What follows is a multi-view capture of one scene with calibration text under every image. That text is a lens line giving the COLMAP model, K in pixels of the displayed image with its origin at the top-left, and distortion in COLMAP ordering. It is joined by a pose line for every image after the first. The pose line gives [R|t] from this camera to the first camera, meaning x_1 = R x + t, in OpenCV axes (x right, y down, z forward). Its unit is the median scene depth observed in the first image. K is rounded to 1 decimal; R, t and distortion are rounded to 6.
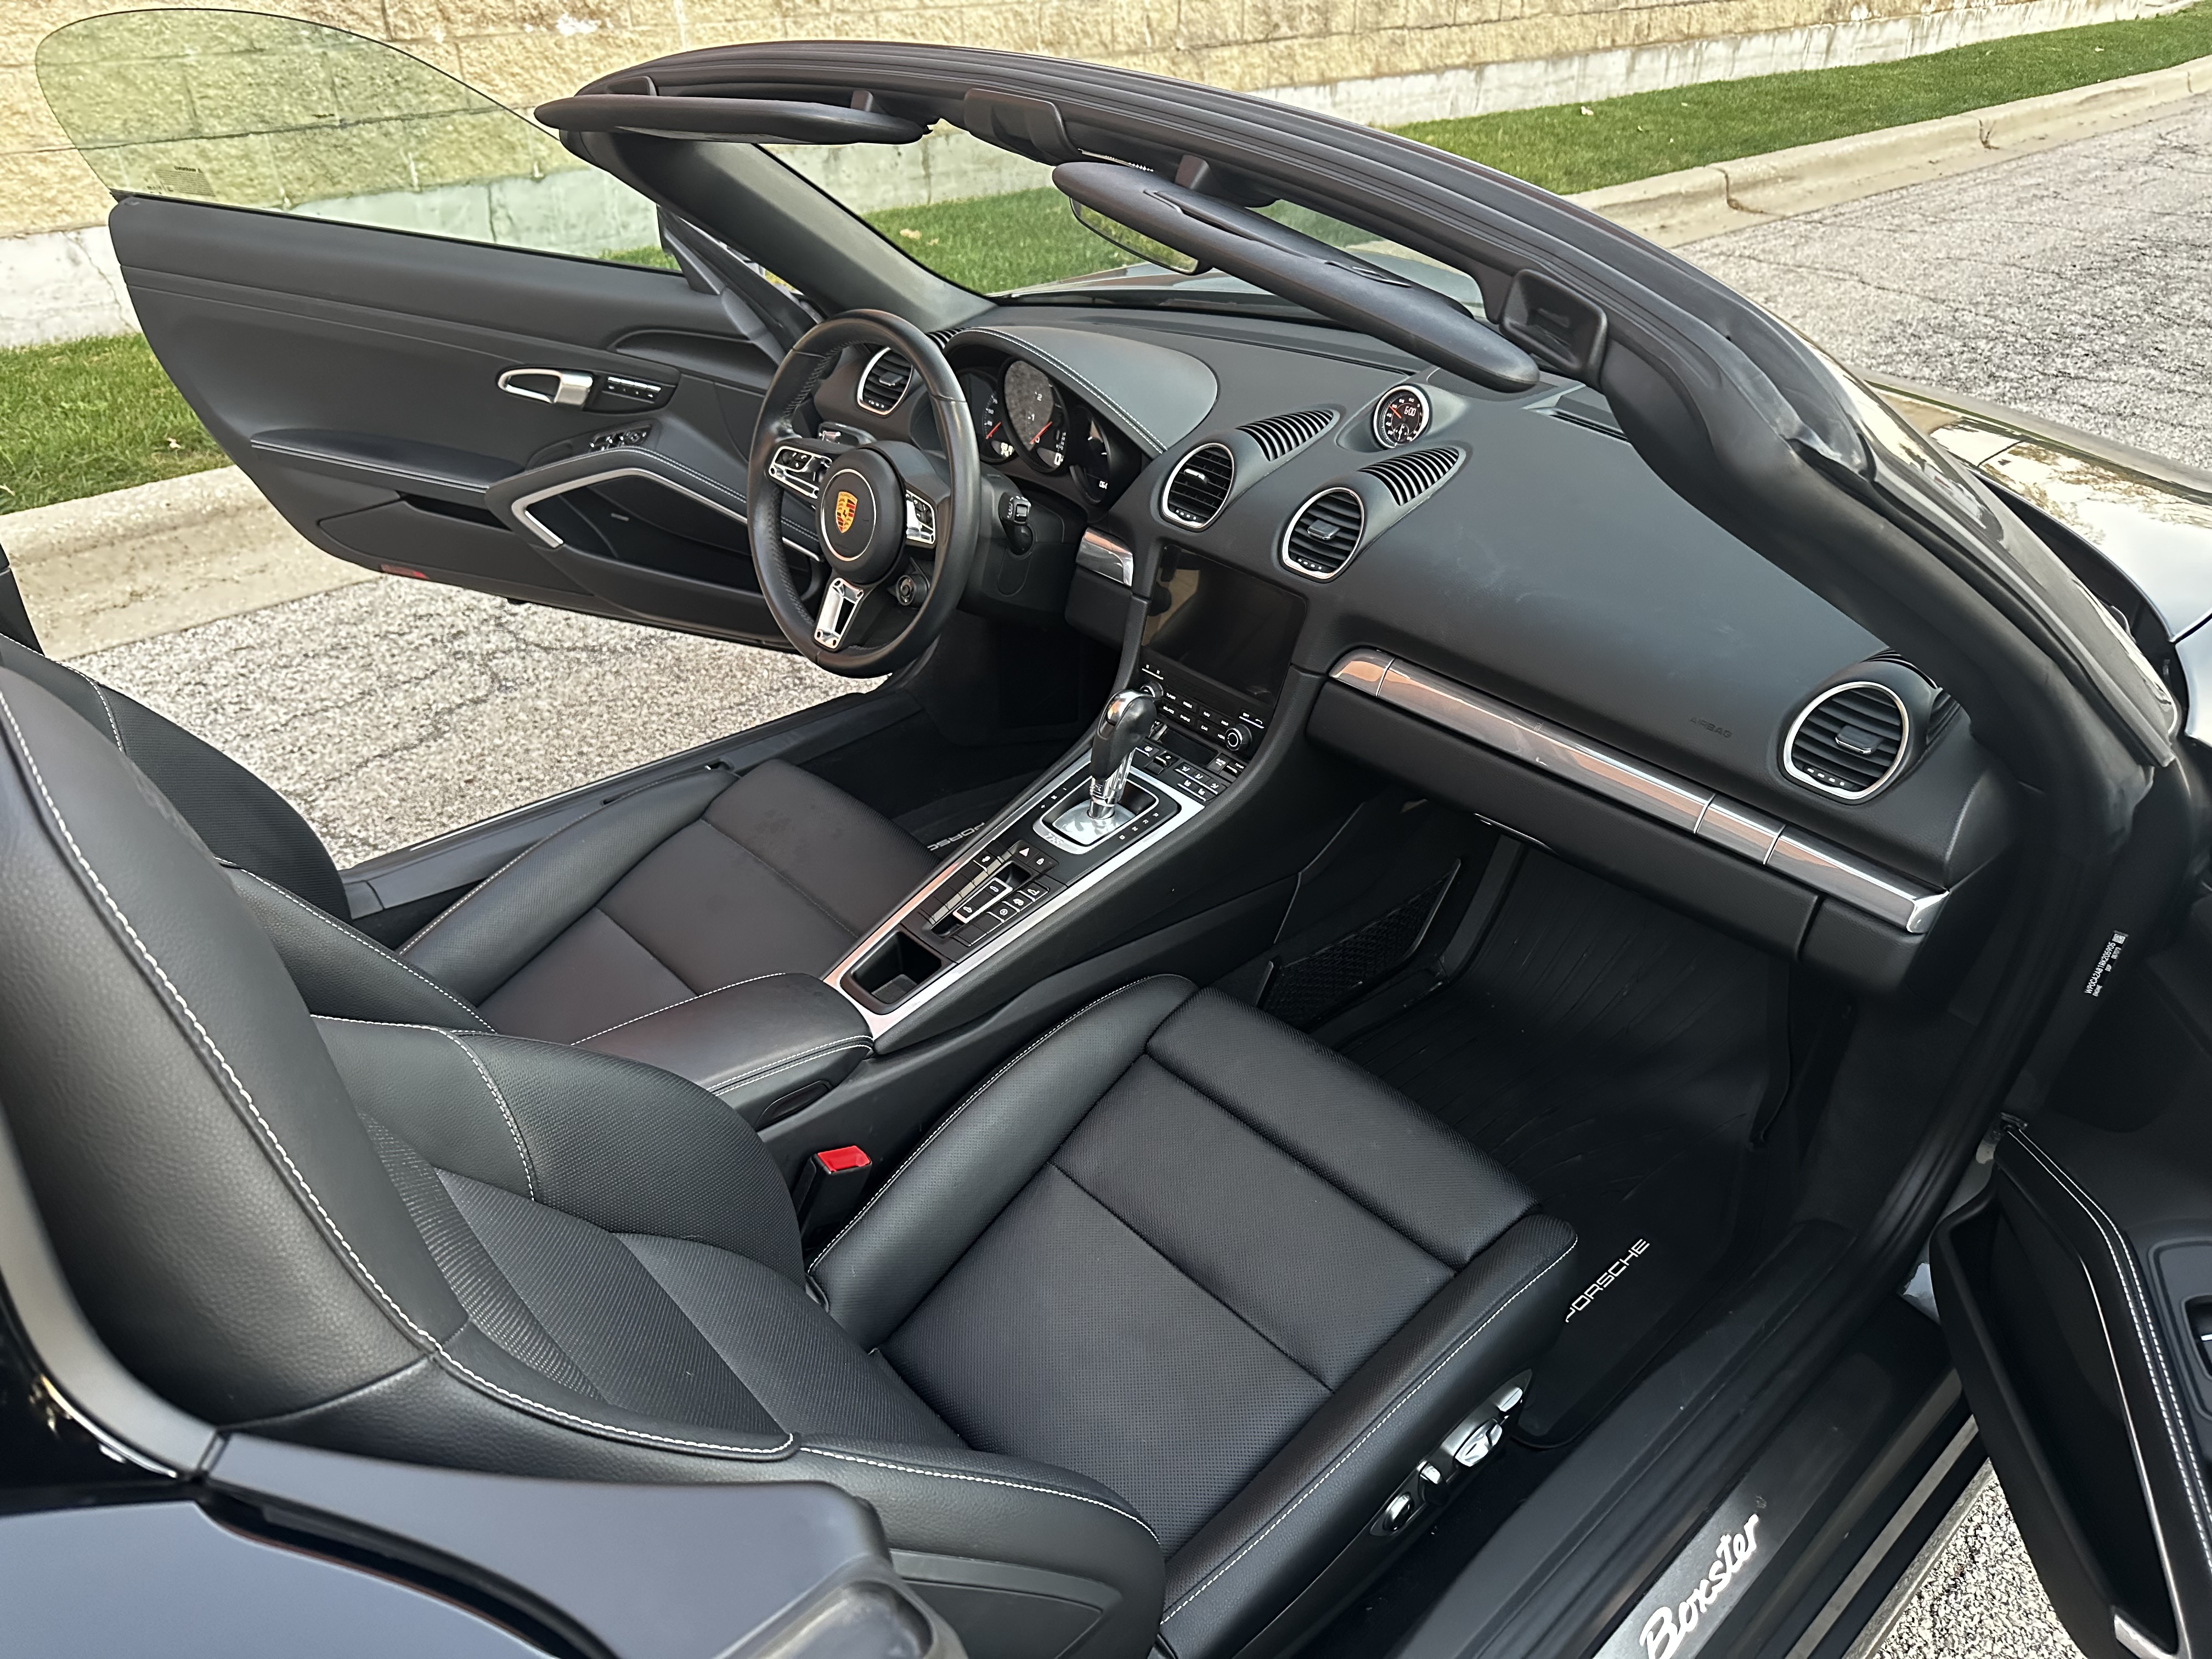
lens RADIAL K [[1572.8, 0, 1126.3], [0, 1572.8, 832.0], [0, 0, 1]] dist [0.020510, -0.029151]
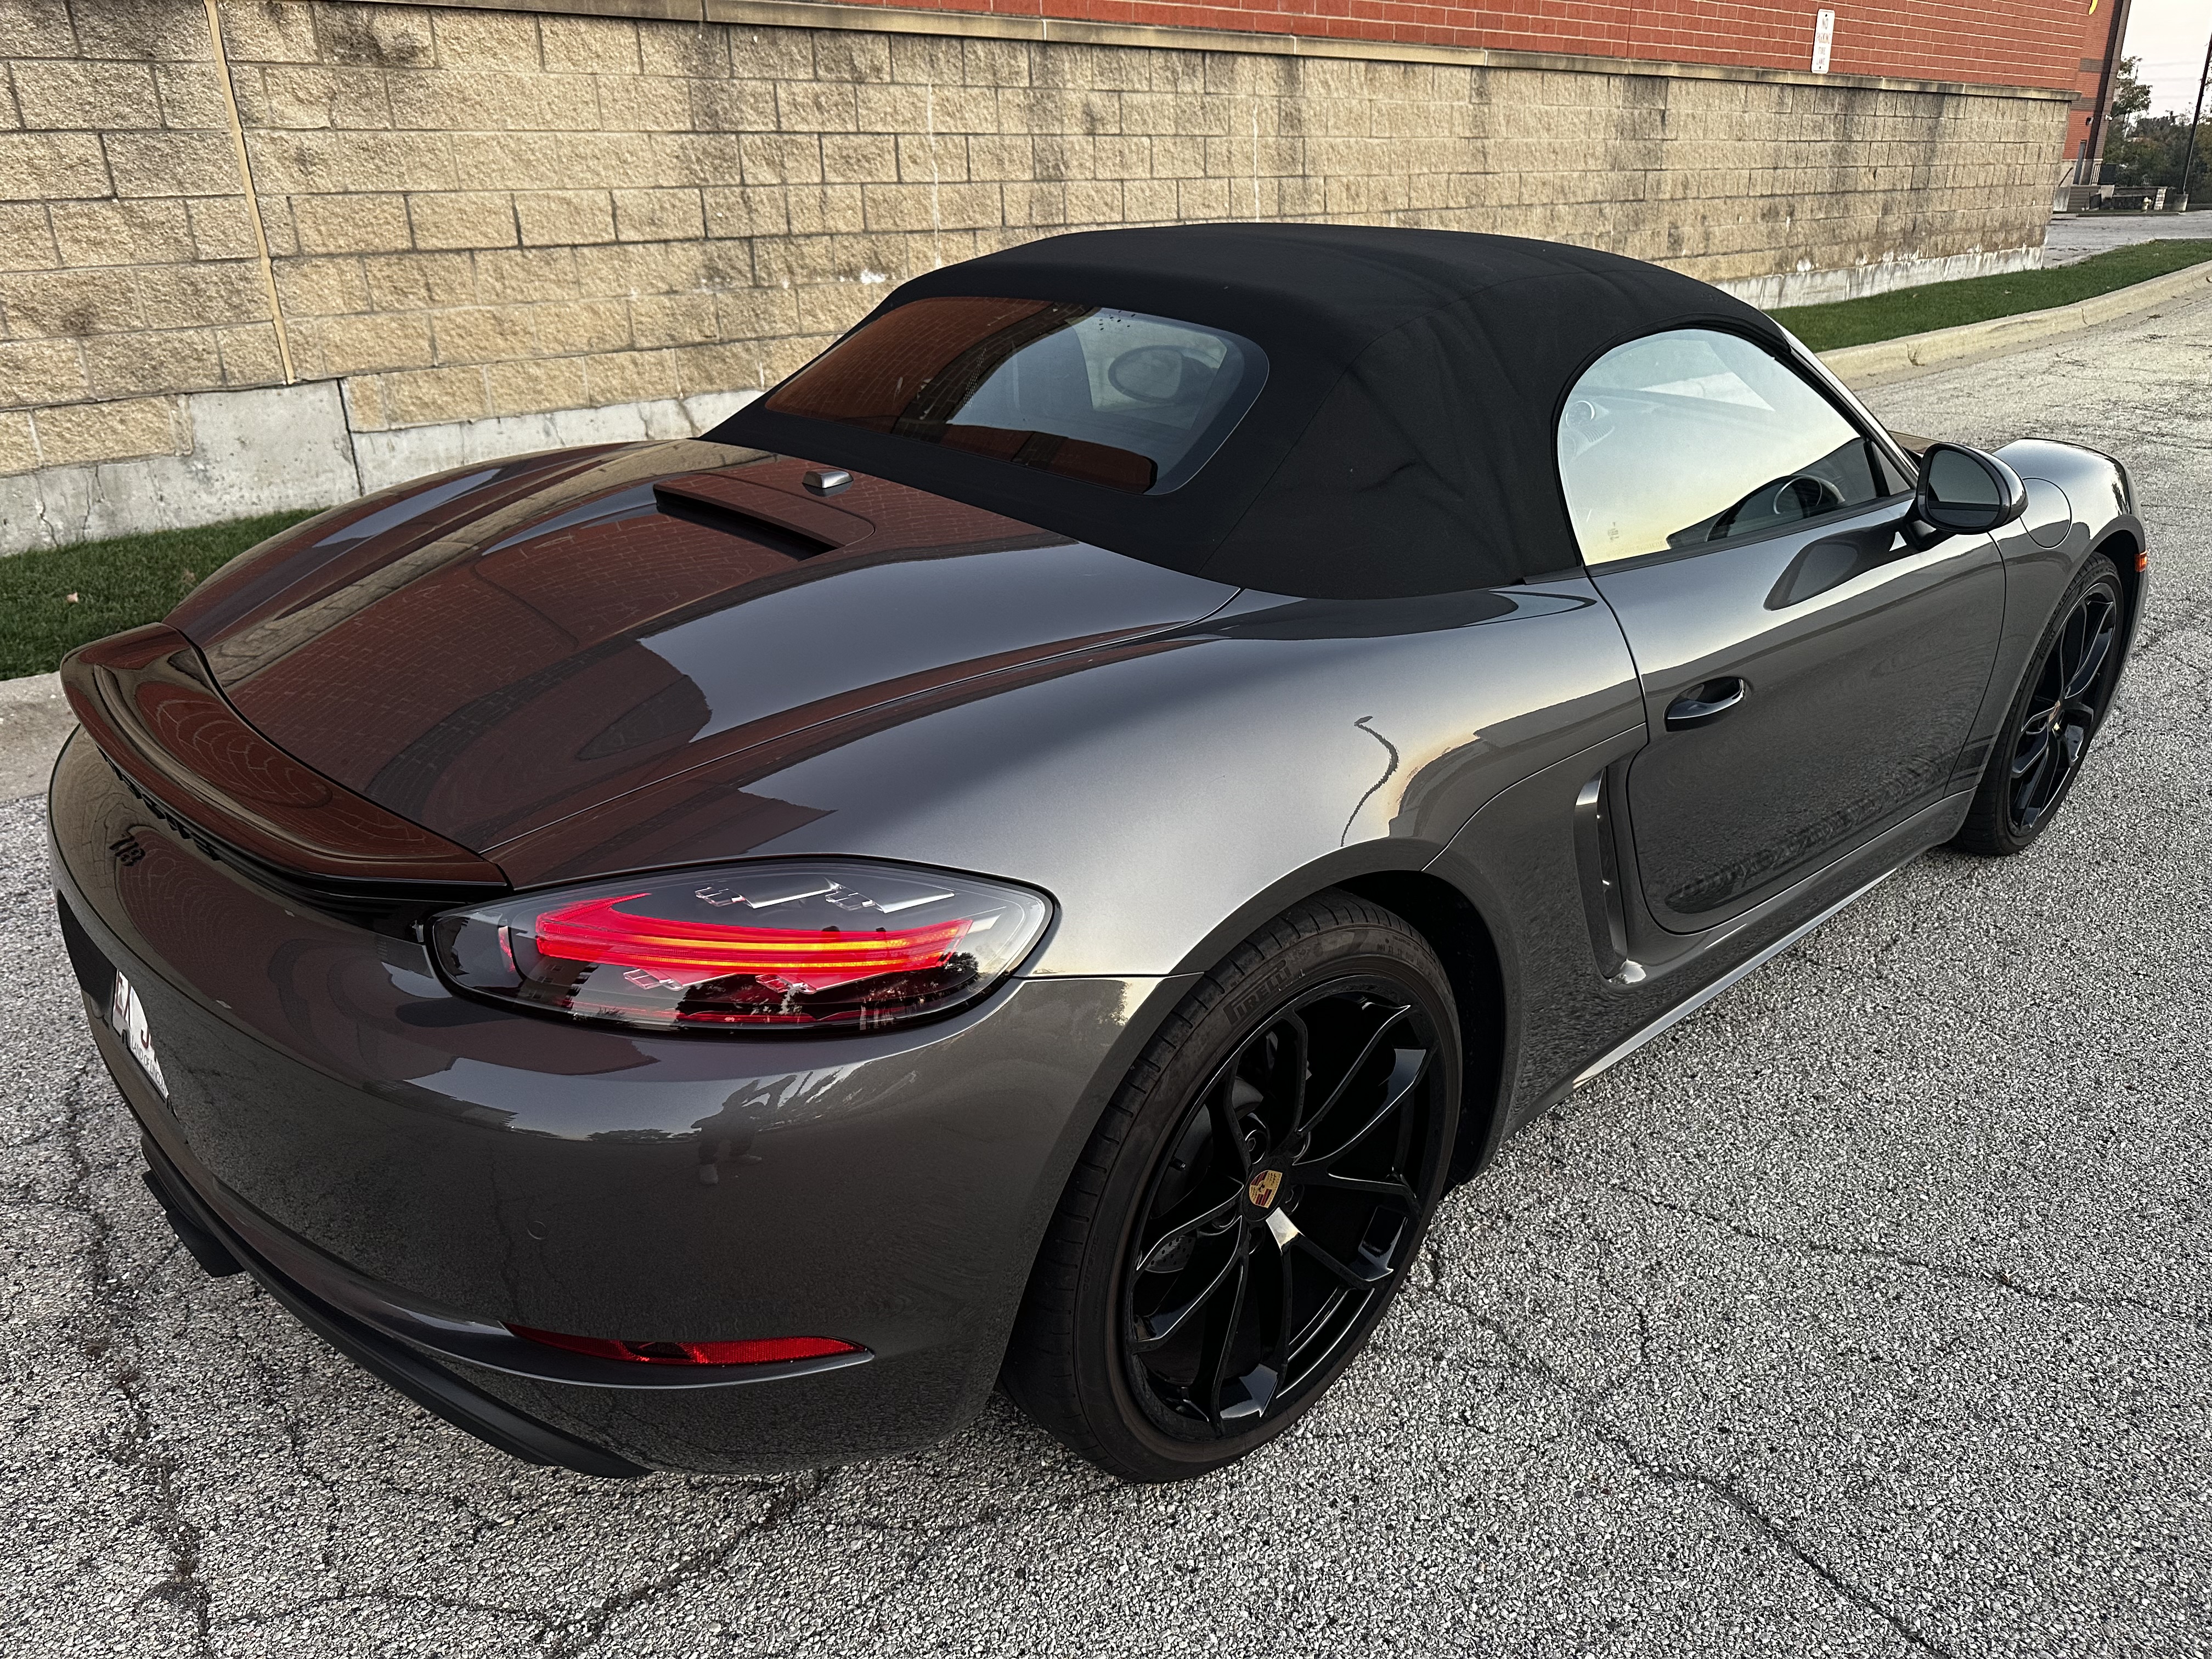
lens RADIAL K [[1572.8, 0, 1076.2], [0, 1572.8, 814.4], [0, 0, 1]] dist [0.020510, -0.029151]
pose [[0.999775, -0.000011, -0.021205, -0.109738], [-0.003181, 0.988610, -0.150470, 0.130578], [0.020965, 0.150503, 0.988387, -0.234617]]
